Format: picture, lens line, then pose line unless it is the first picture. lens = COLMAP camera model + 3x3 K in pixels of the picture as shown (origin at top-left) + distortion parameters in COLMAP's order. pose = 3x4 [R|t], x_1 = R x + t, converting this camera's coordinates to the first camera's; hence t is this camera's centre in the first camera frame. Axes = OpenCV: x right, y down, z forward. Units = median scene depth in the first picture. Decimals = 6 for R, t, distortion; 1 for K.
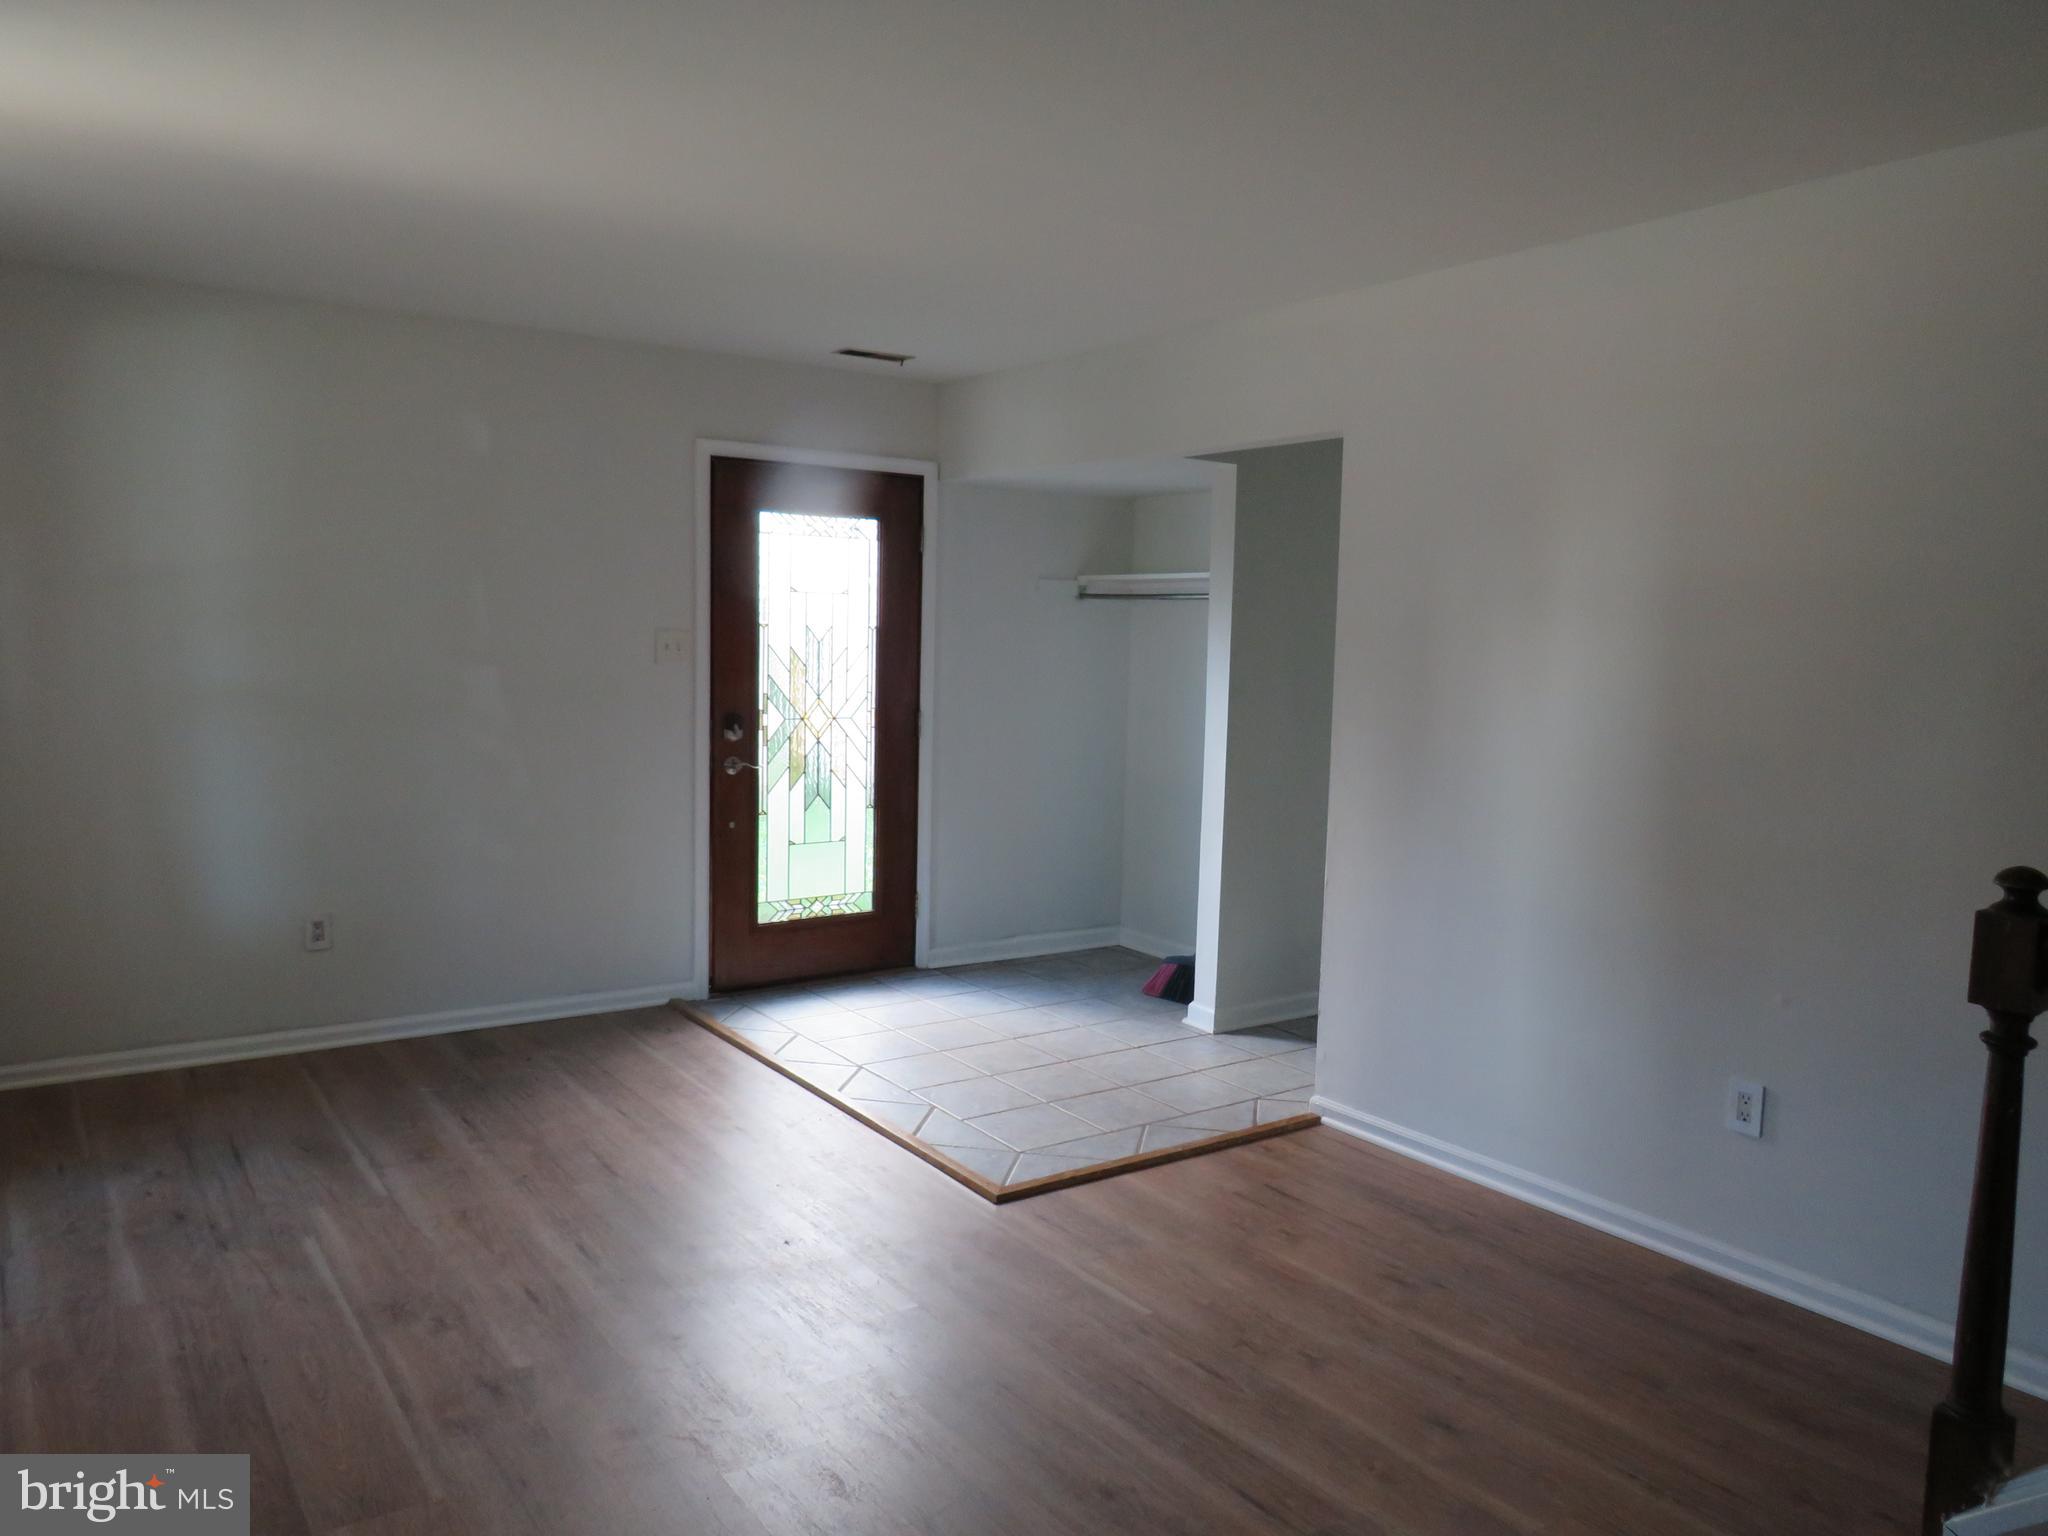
lens RADIAL K [[1462.9, 0, 1038.6], [0, 1462.9, 771.4], [0, 0, 1]] dist [-0.034076, 0.006134]
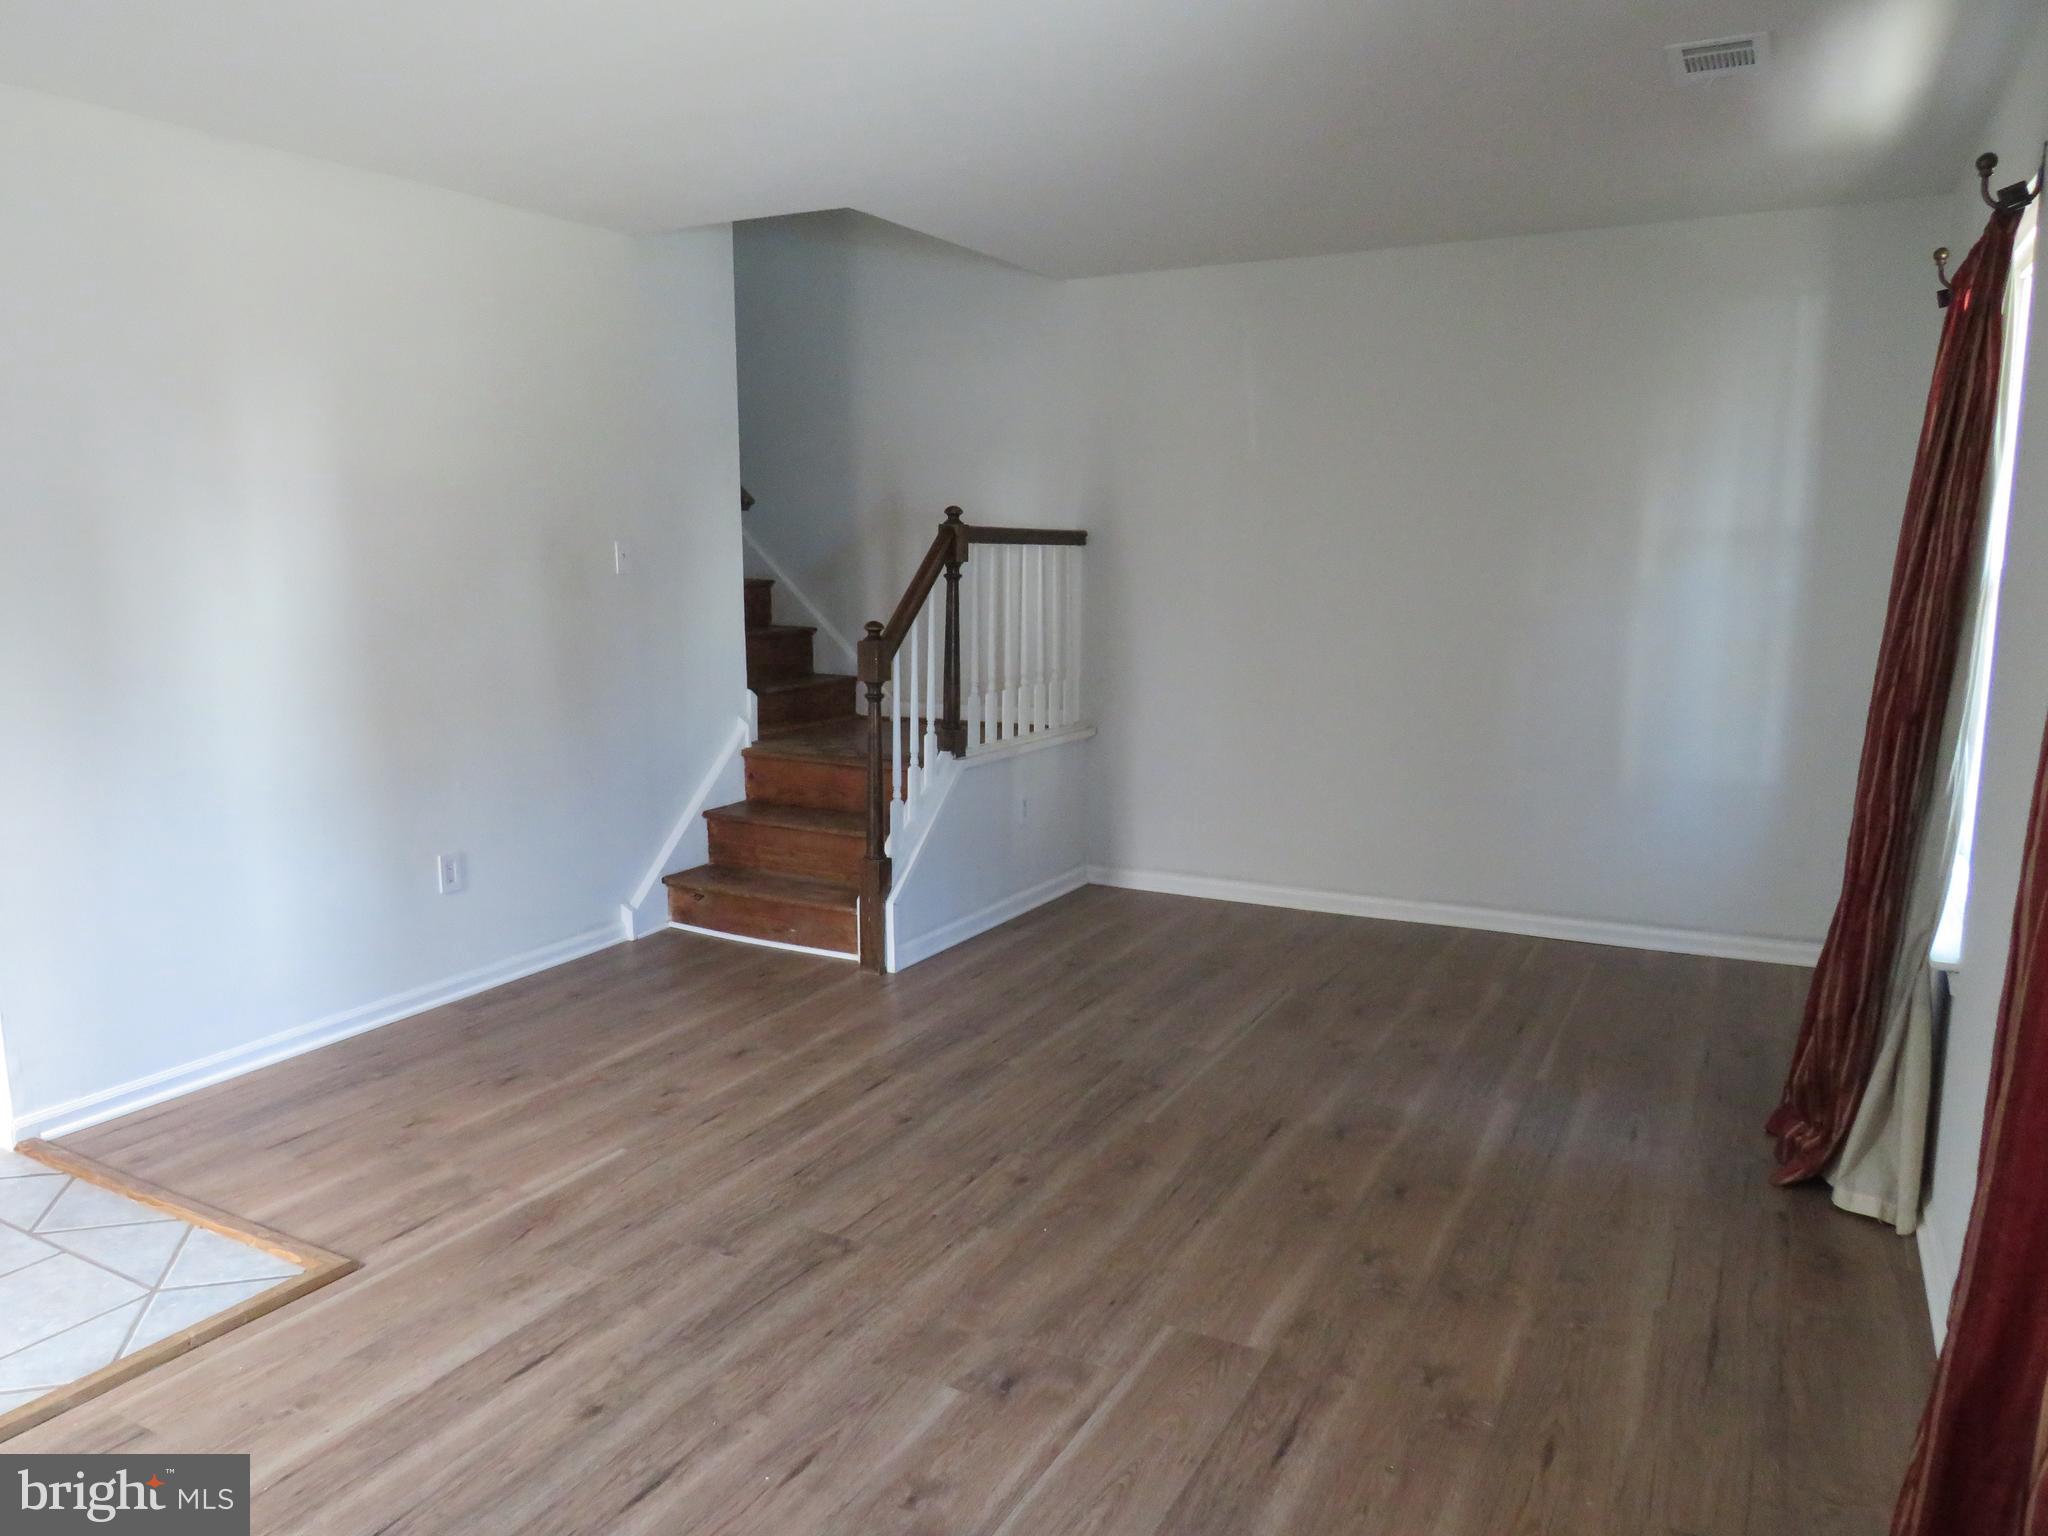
lens RADIAL K [[1472.7, 0, 1030.8], [0, 1472.7, 768.6], [0, 0, 1]] dist [-0.028842, 0.020684]
pose [[-0.451614, -0.170948, 0.875683, -0.973057], [0.068981, 0.971845, 0.225295, -0.134229], [-0.889543, 0.162152, -0.427107, 1.142250]]
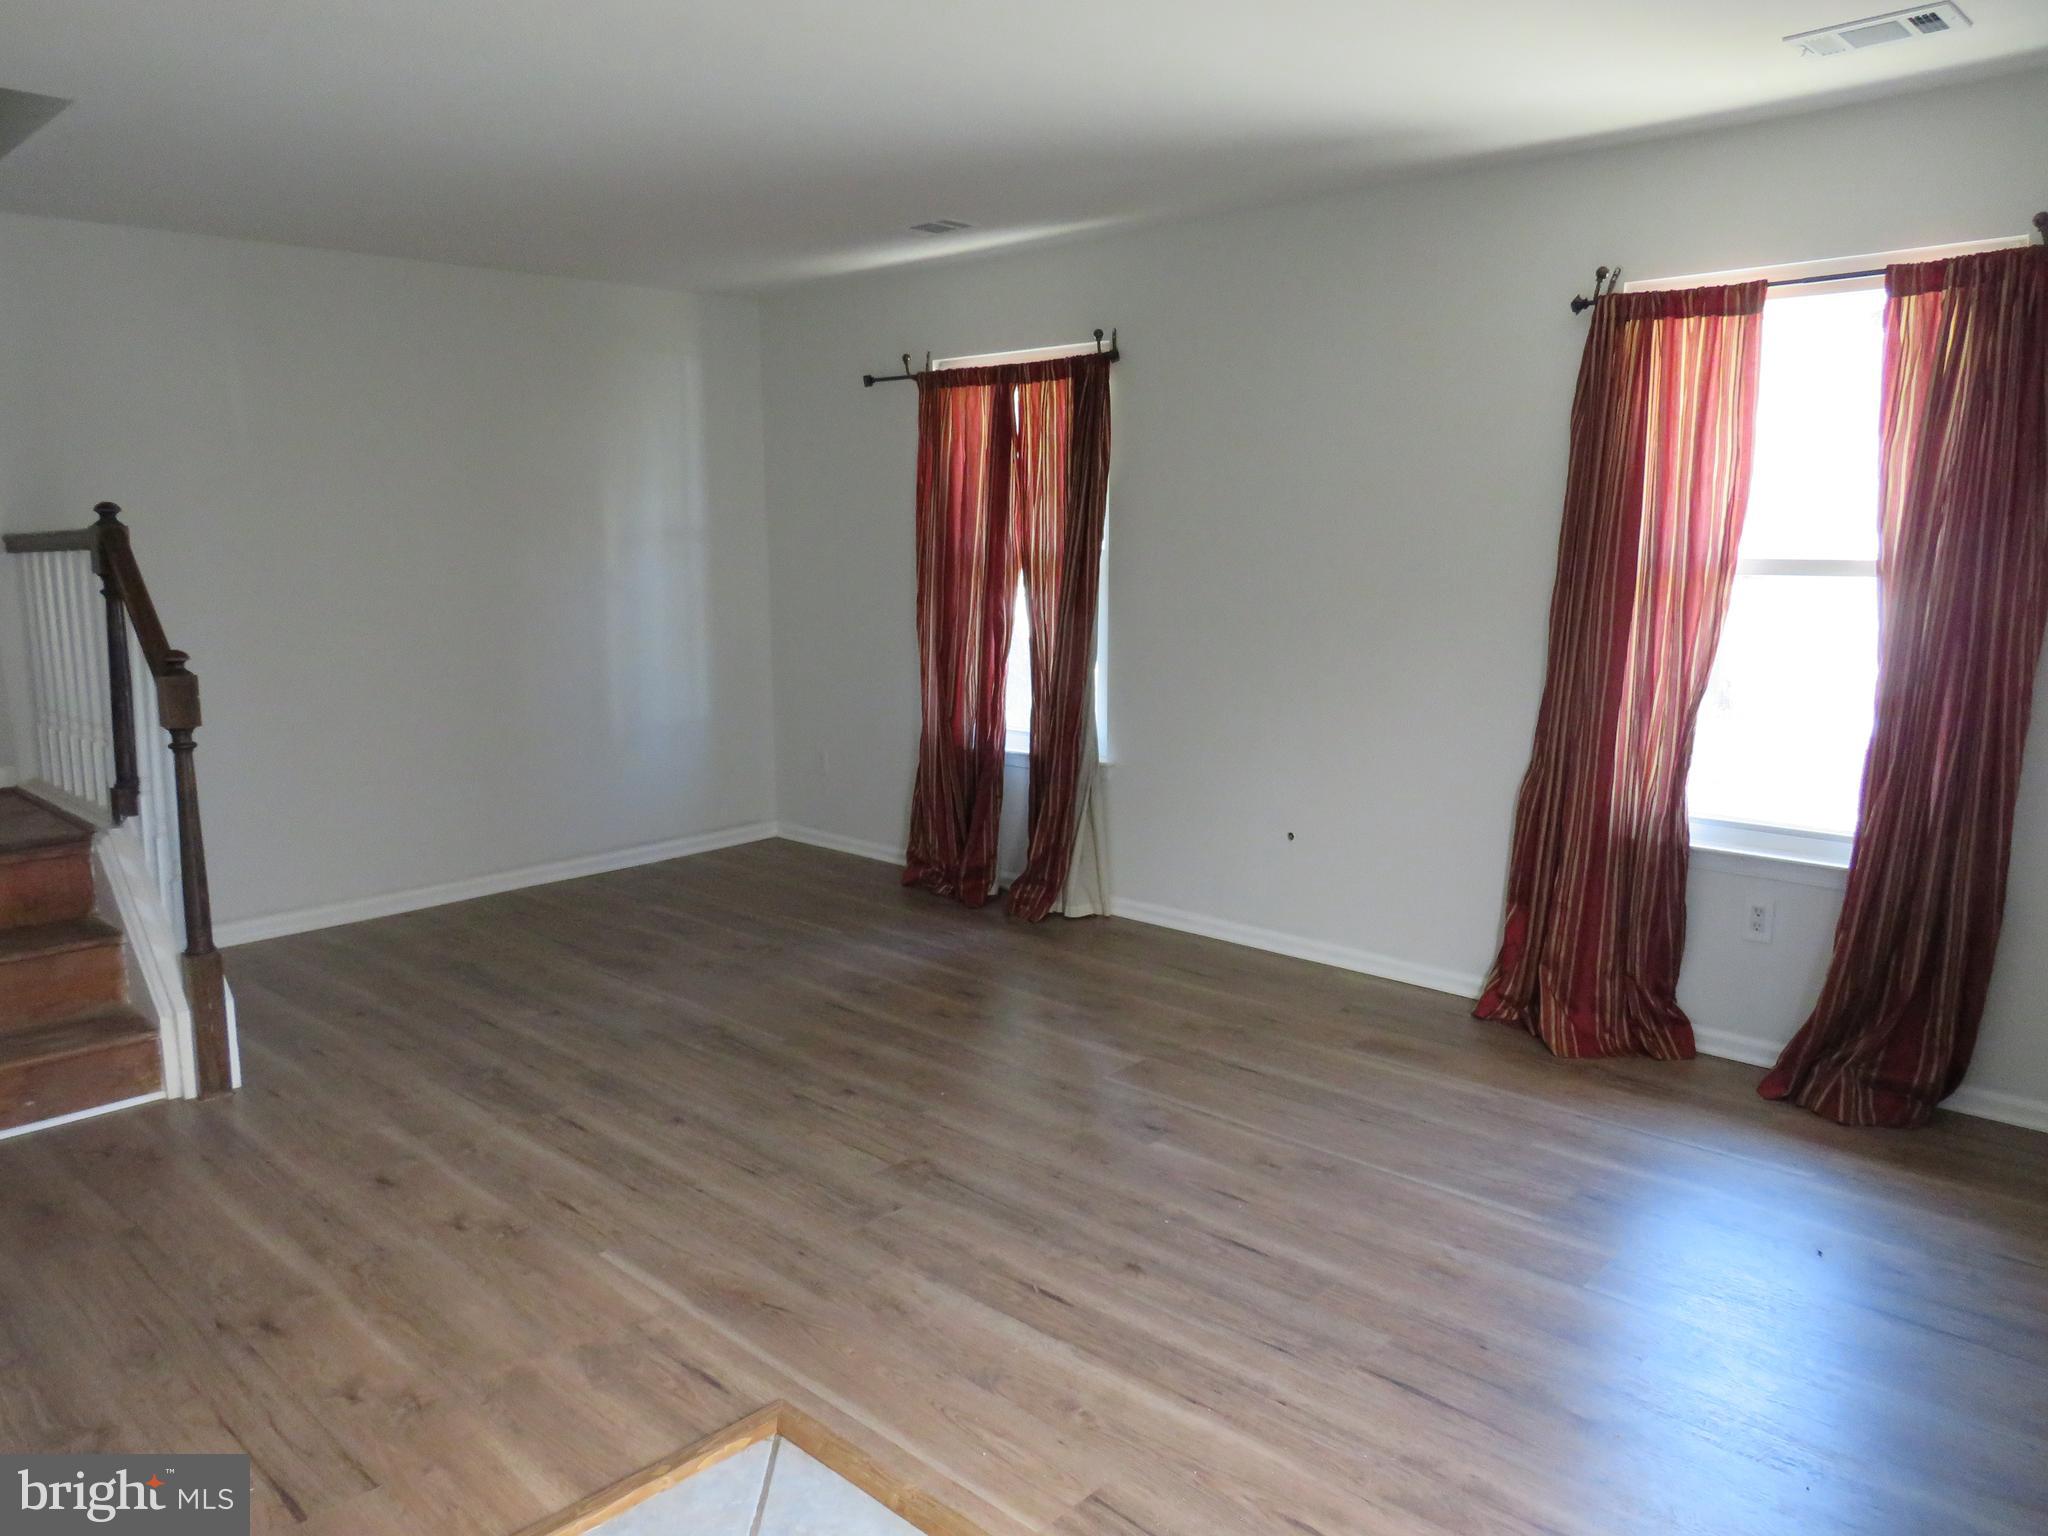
lens RADIAL K [[1443.8, 0, 1028.9], [0, 1443.8, 768.8], [0, 0, 1]] dist [-0.028366, -0.002218]
pose [[-0.979909, 0.006076, -0.199352, -0.011037], [-0.044492, 0.967689, 0.248190, -0.172702], [0.194419, 0.252073, -0.947977, 1.837803]]
